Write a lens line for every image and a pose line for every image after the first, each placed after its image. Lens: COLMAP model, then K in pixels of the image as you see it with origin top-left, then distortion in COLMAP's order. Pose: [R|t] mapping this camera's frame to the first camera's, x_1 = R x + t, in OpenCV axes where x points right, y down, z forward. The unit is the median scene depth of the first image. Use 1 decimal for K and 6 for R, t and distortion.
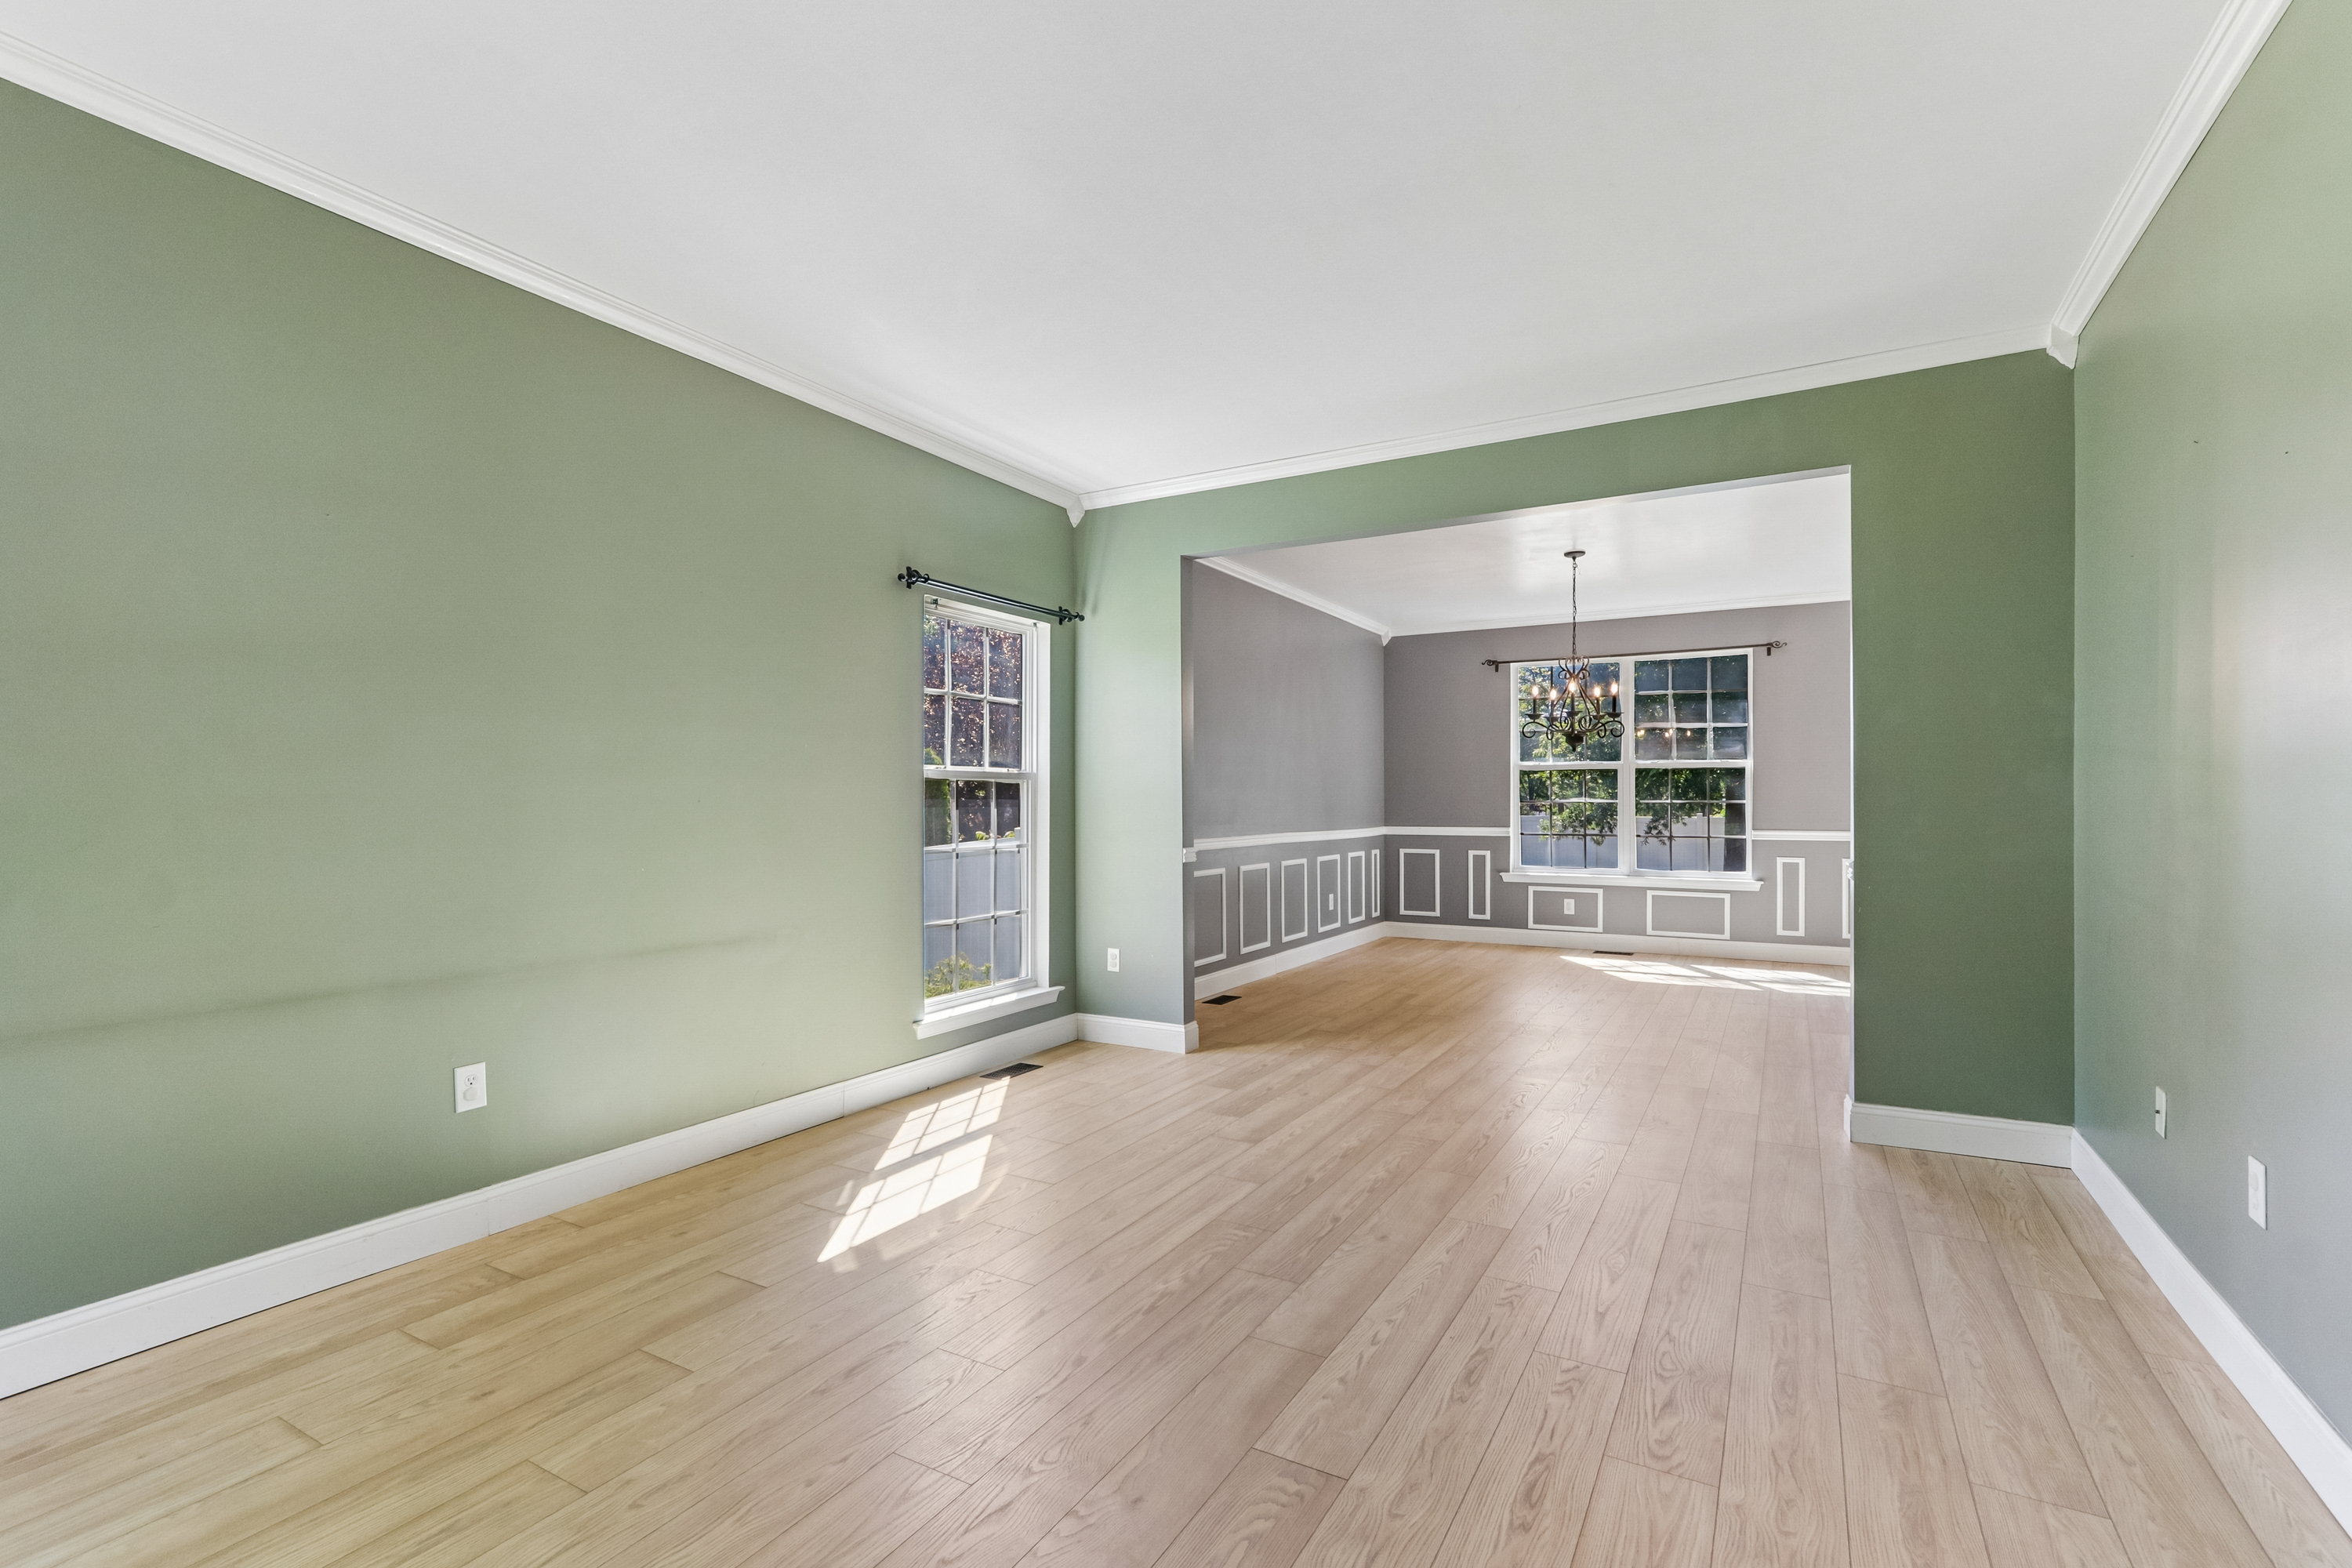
lens RADIAL K [[1068.5, 0, 1183.4], [0, 1068.5, 796.0], [0, 0, 1]] dist [0.000656, 0.001334]
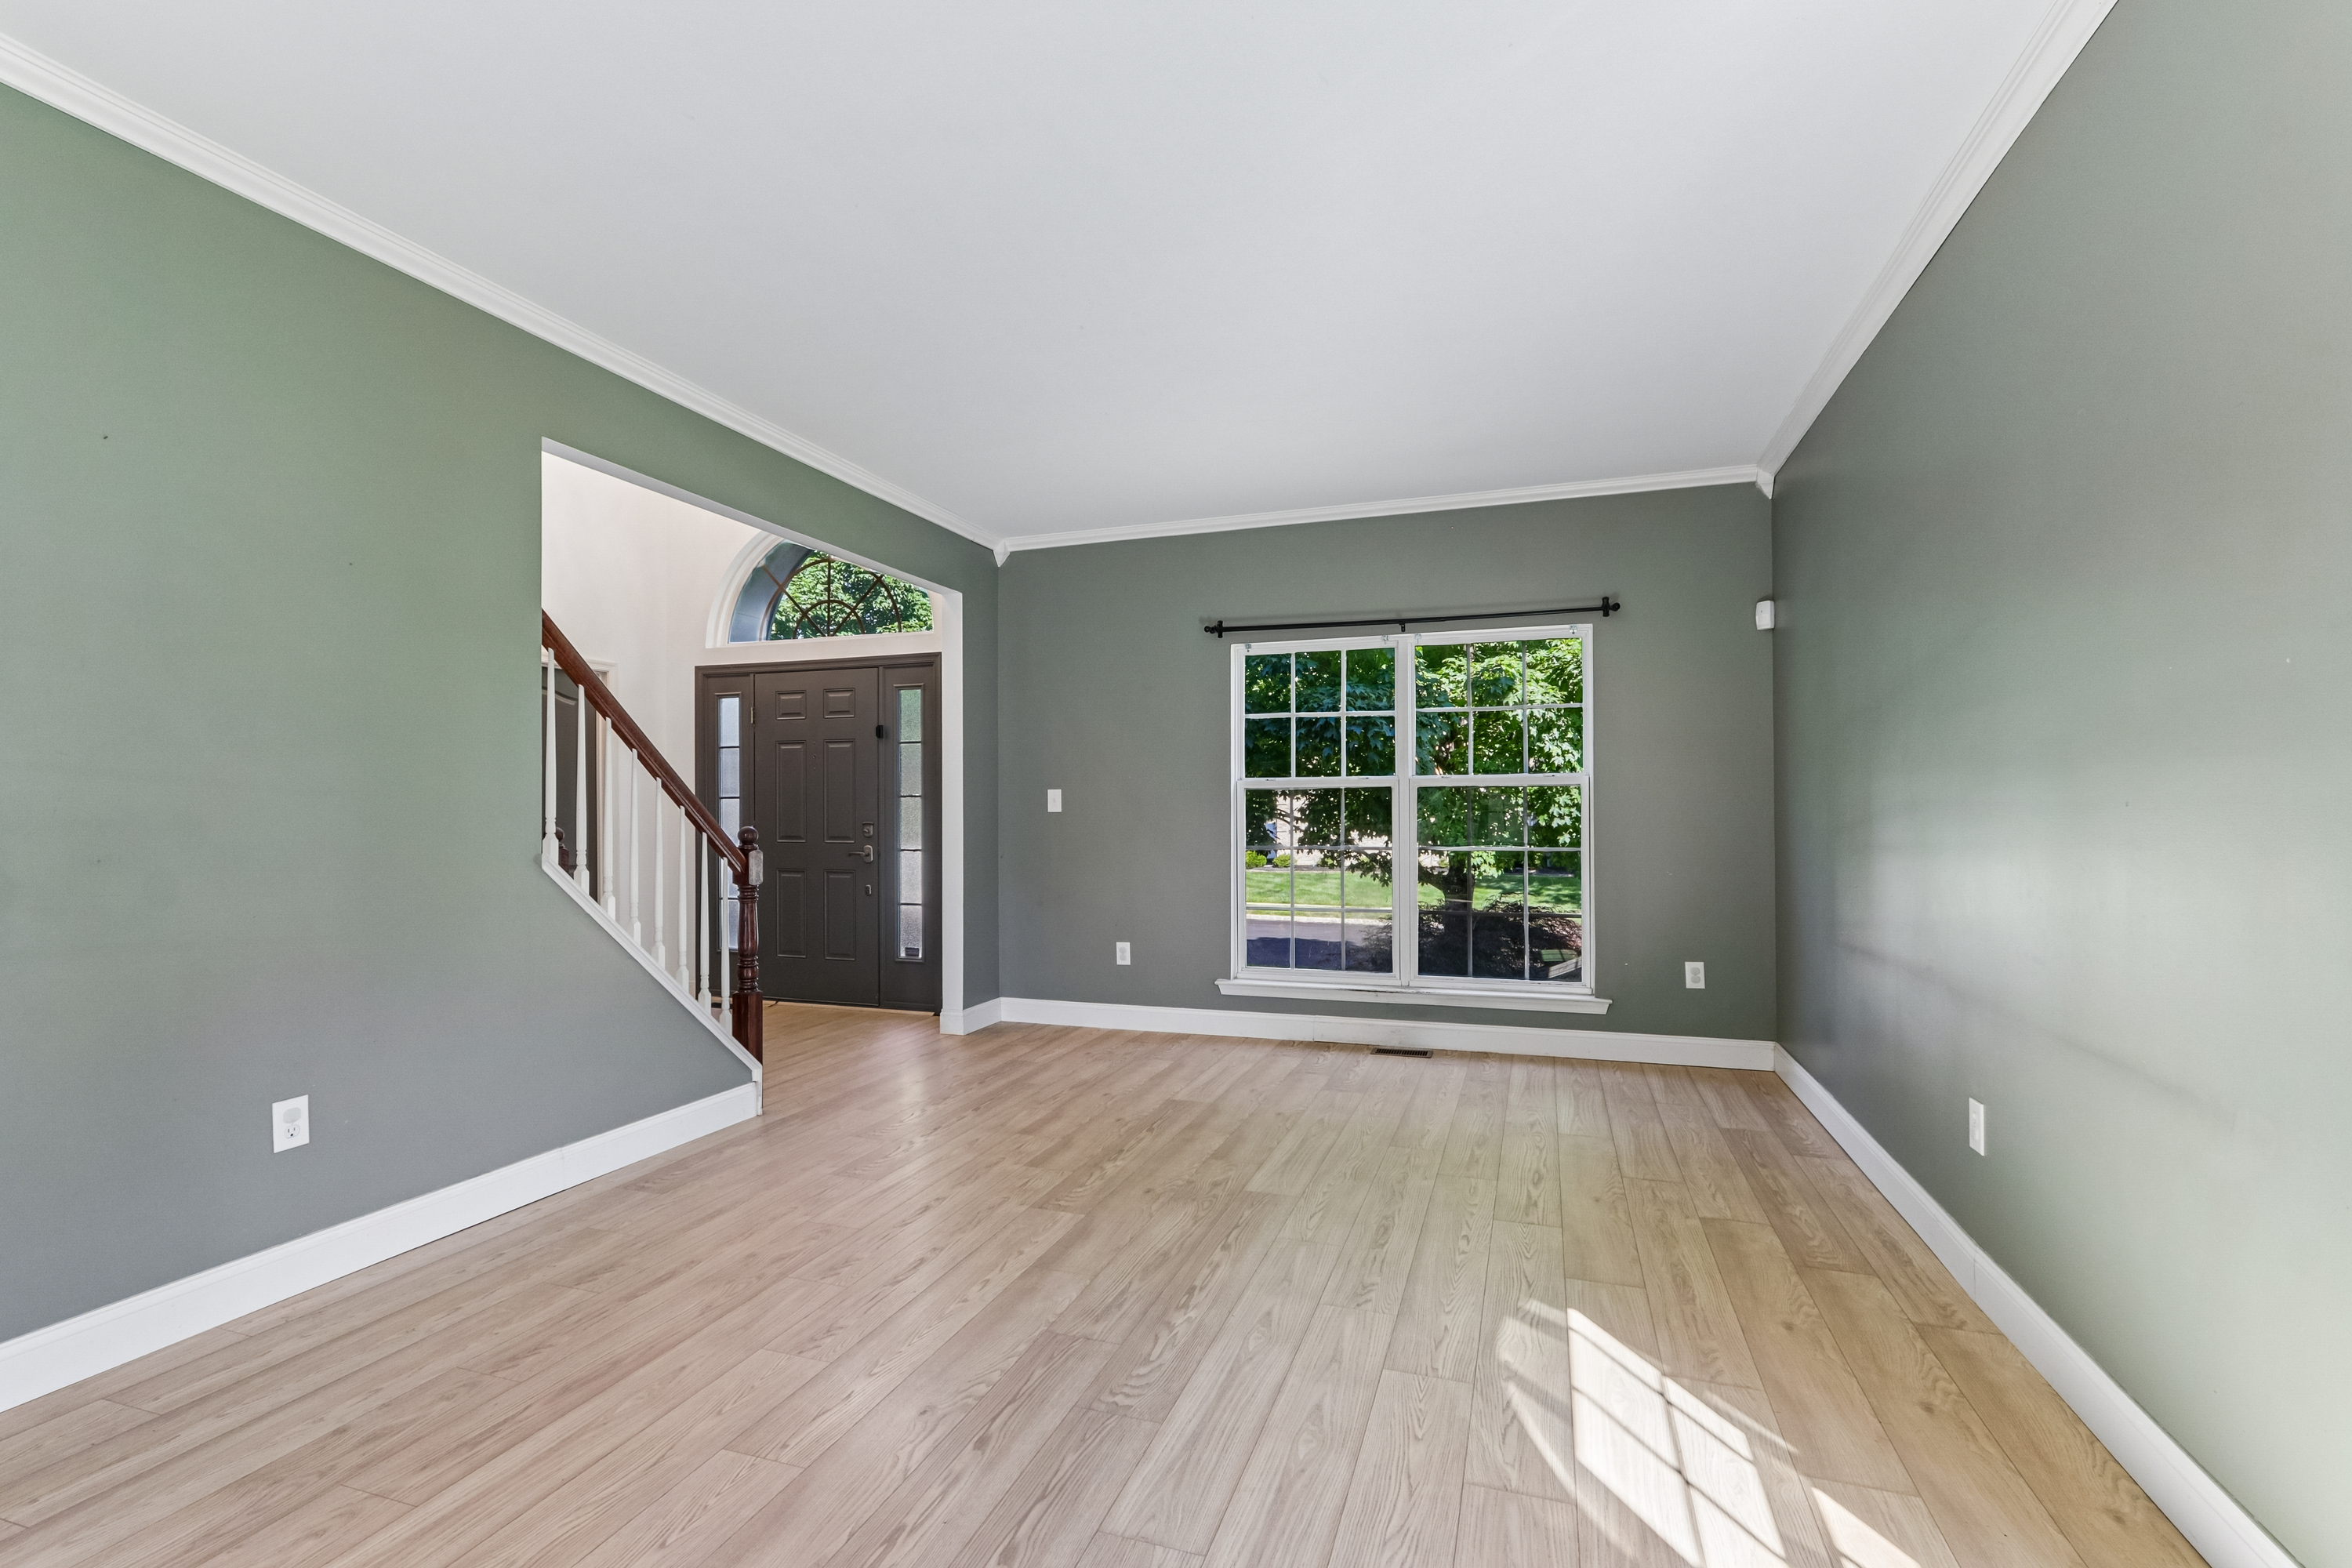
lens RADIAL K [[1068.5, 0, 1185.7], [0, 1068.5, 794.6], [0, 0, 1]] dist [0.000656, 0.001334]
pose [[-0.981150, 0.002942, -0.193226, 0.173004], [0.006537, 0.999817, -0.017968, 0.008998], [0.193138, -0.018893, -0.980990, 1.996905]]
